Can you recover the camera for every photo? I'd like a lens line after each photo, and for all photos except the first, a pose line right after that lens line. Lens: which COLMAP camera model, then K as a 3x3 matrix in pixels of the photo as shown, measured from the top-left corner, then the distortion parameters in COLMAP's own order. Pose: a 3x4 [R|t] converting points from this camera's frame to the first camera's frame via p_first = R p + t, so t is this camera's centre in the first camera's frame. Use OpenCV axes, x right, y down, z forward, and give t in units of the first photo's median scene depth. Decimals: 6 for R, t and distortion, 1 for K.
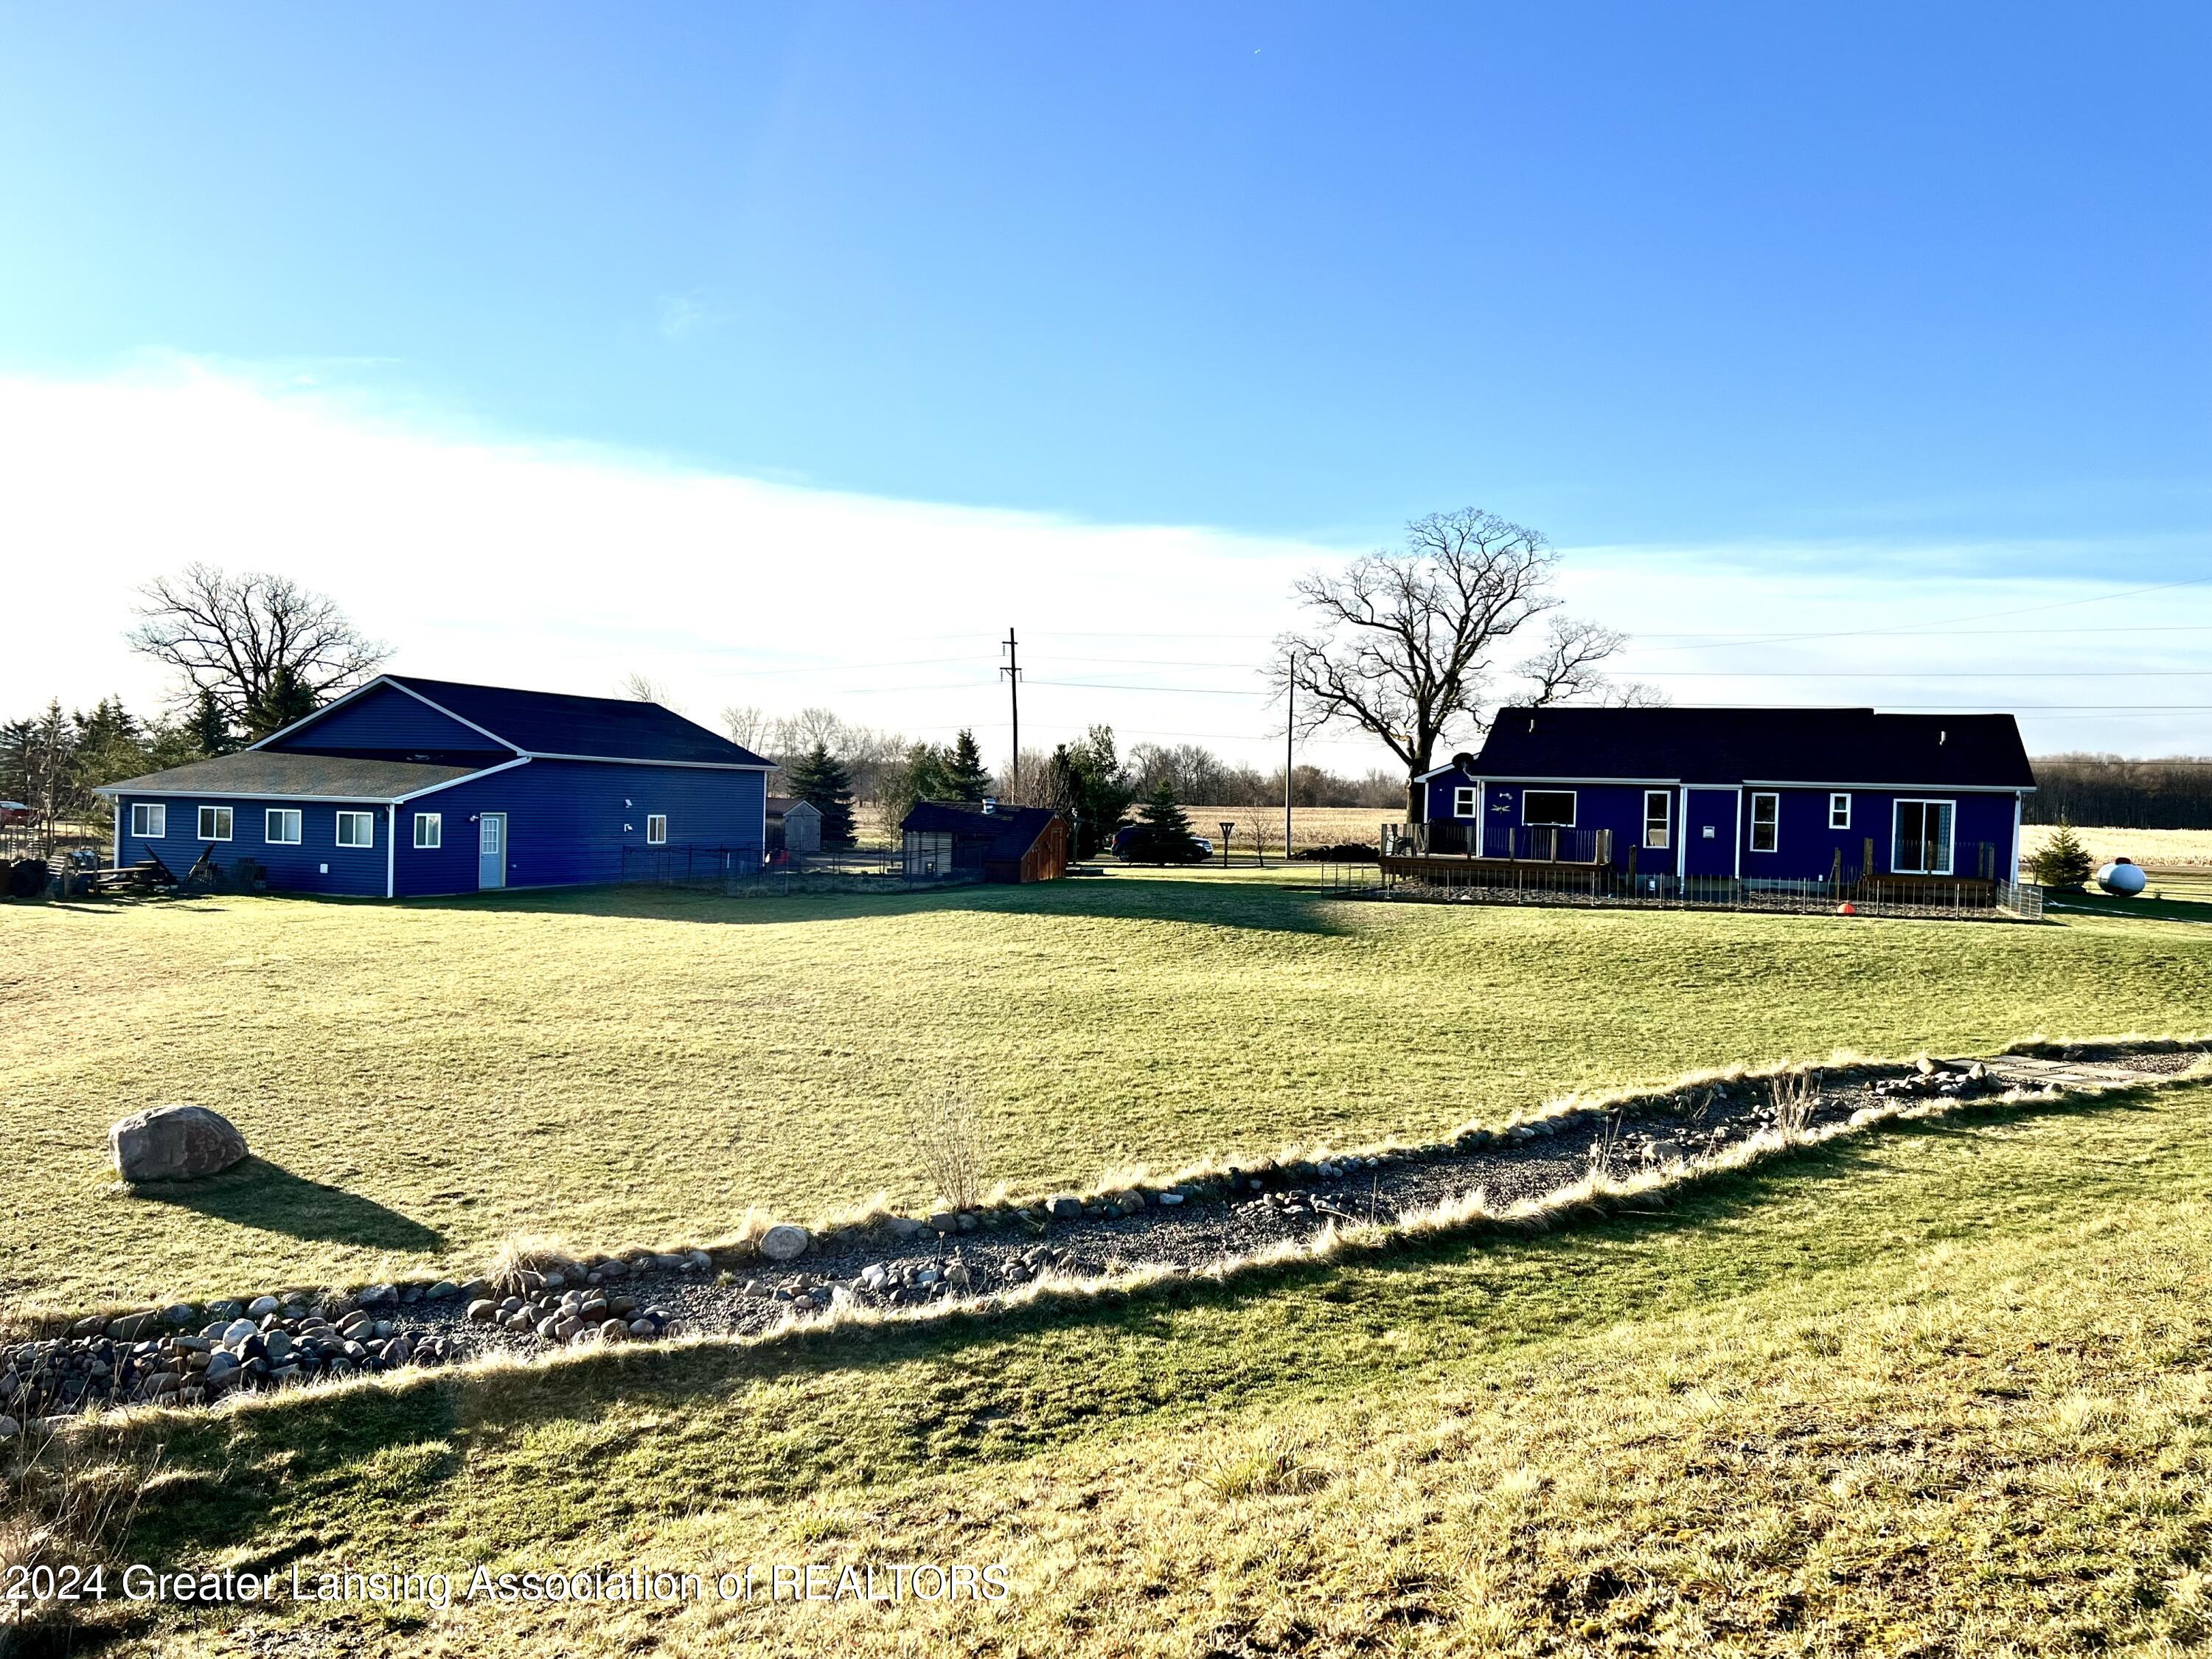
lens RADIAL K [[1653.0, 0, 1111.4], [0, 1653.0, 828.7], [0, 0, 1]] dist [0.013462, -0.005721]
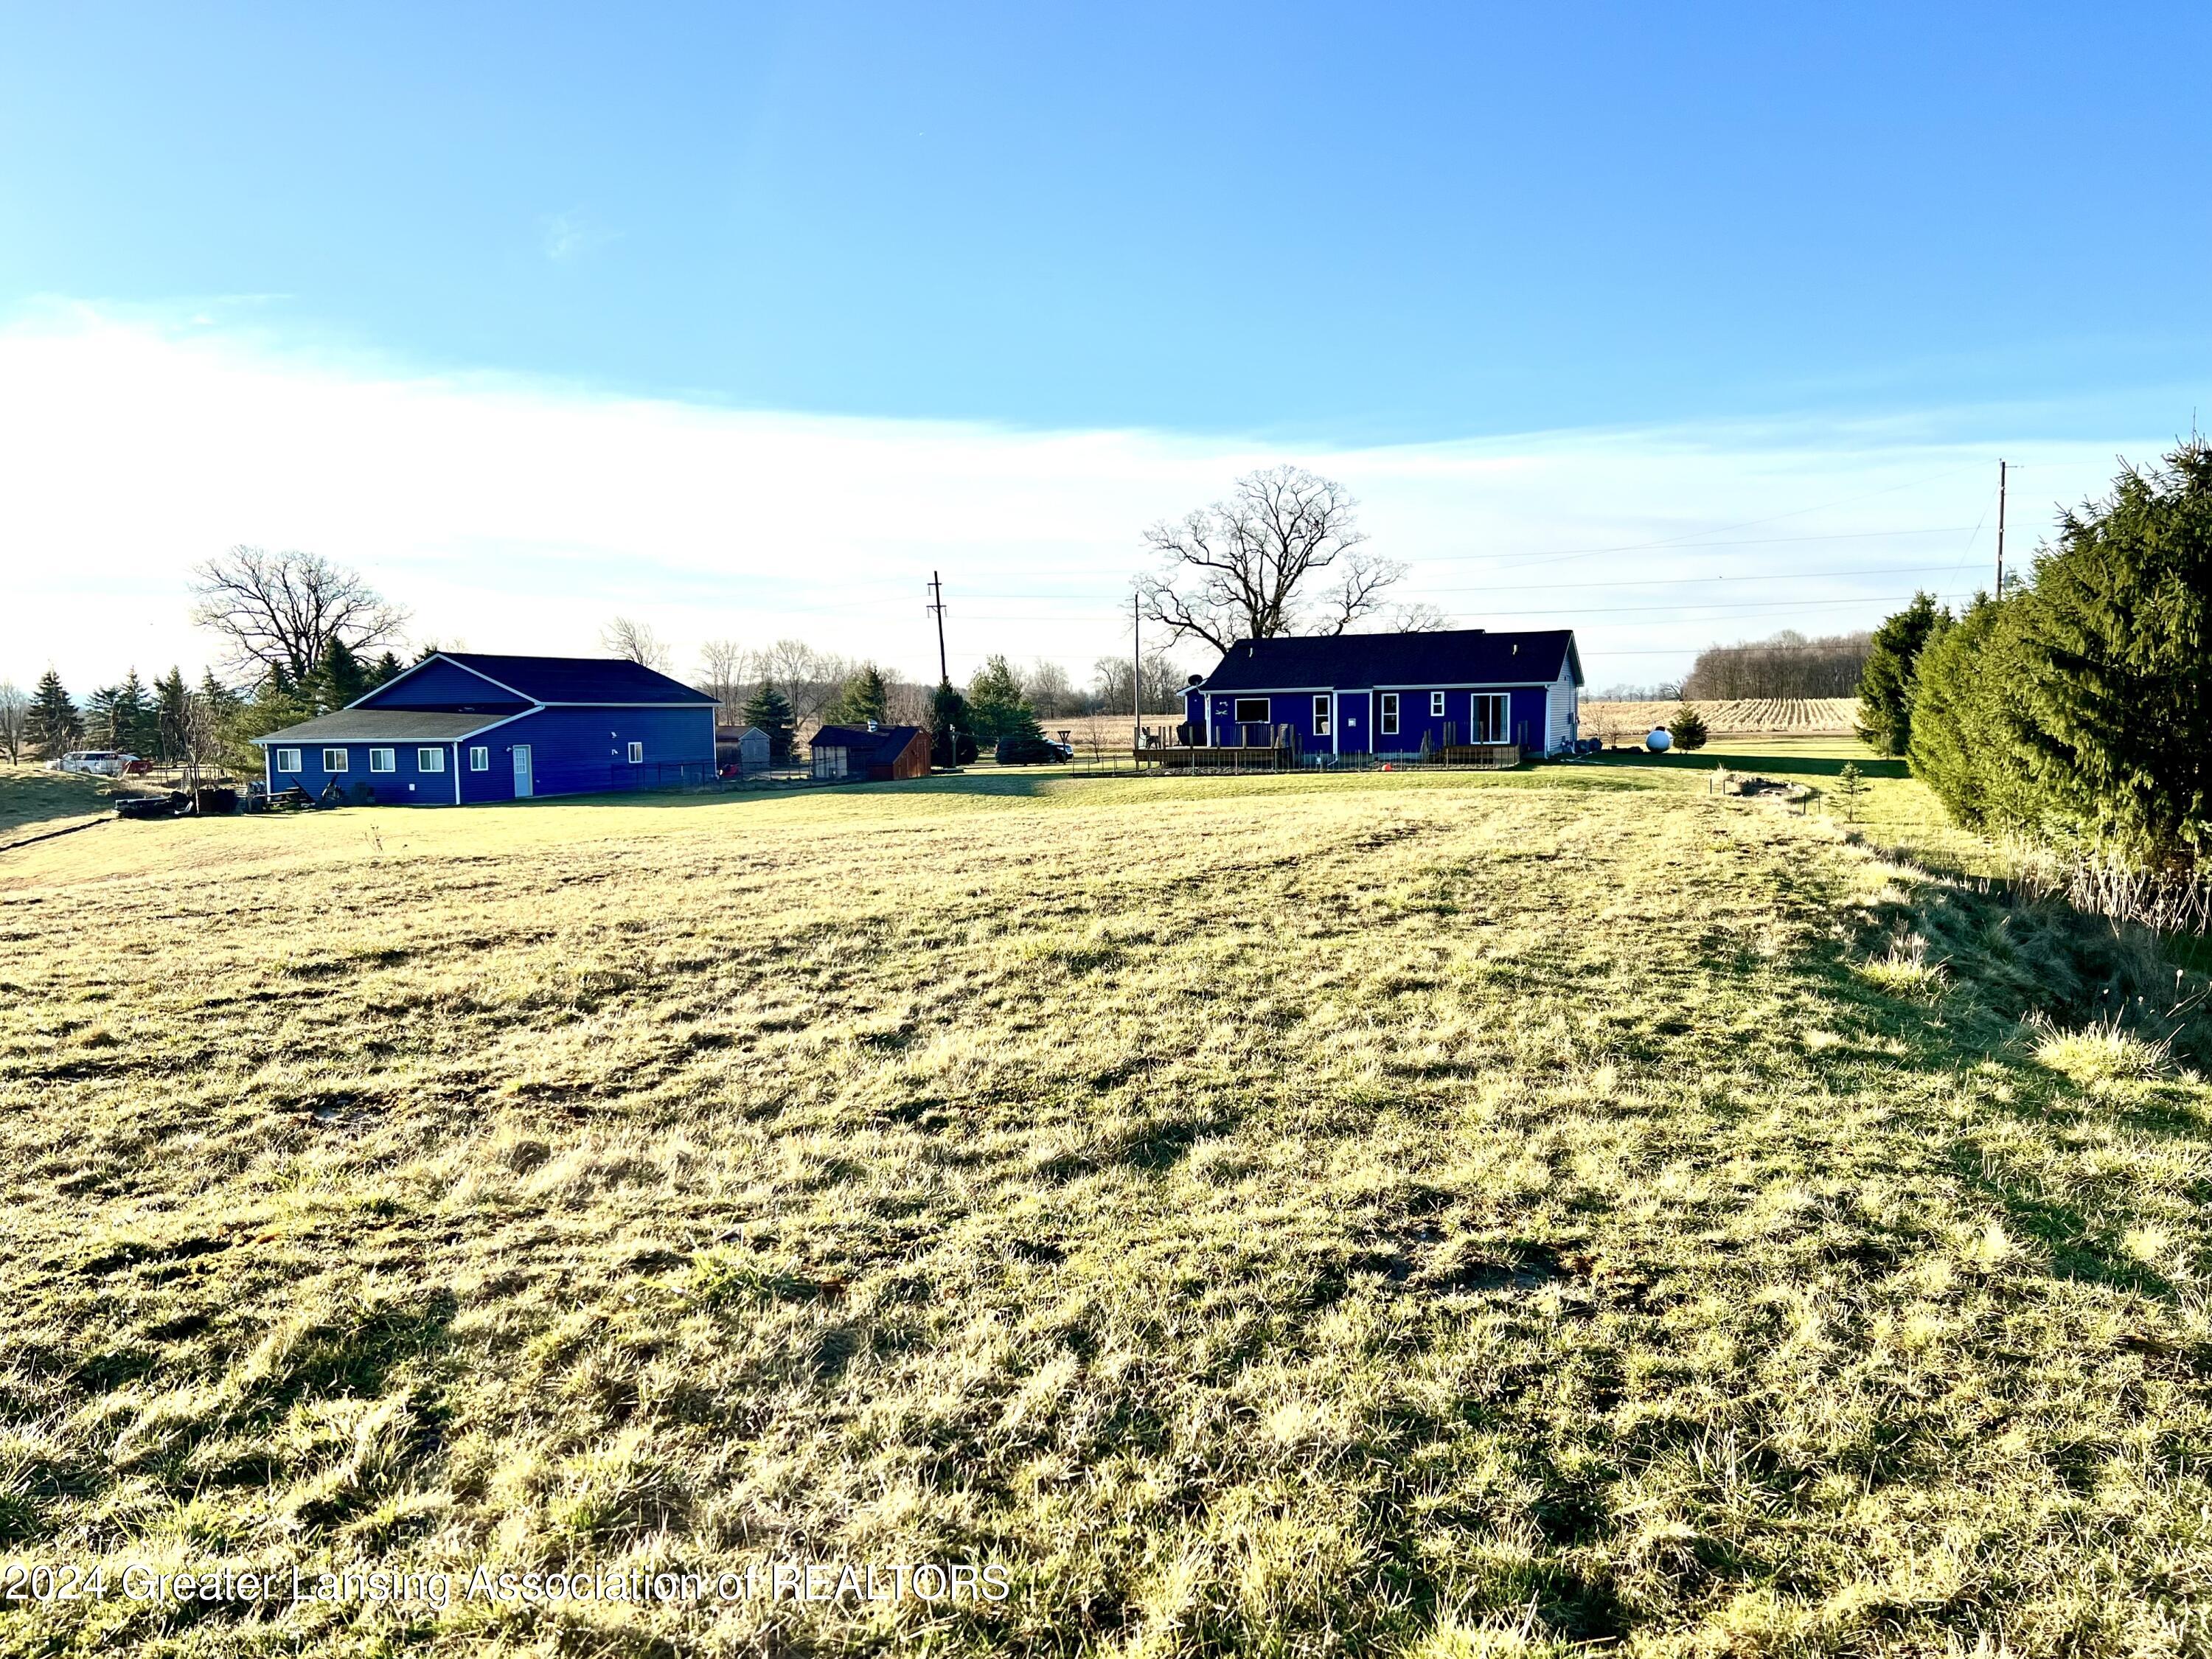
lens RADIAL K [[1653.0, 0, 1100.9], [0, 1653.0, 835.1], [0, 0, 1]] dist [0.013462, -0.005721]
pose [[0.999031, -0.043209, -0.008317, 0.120658], [0.043616, 0.997398, 0.057396, 0.006546], [0.005816, -0.057703, 0.998317, -0.378323]]
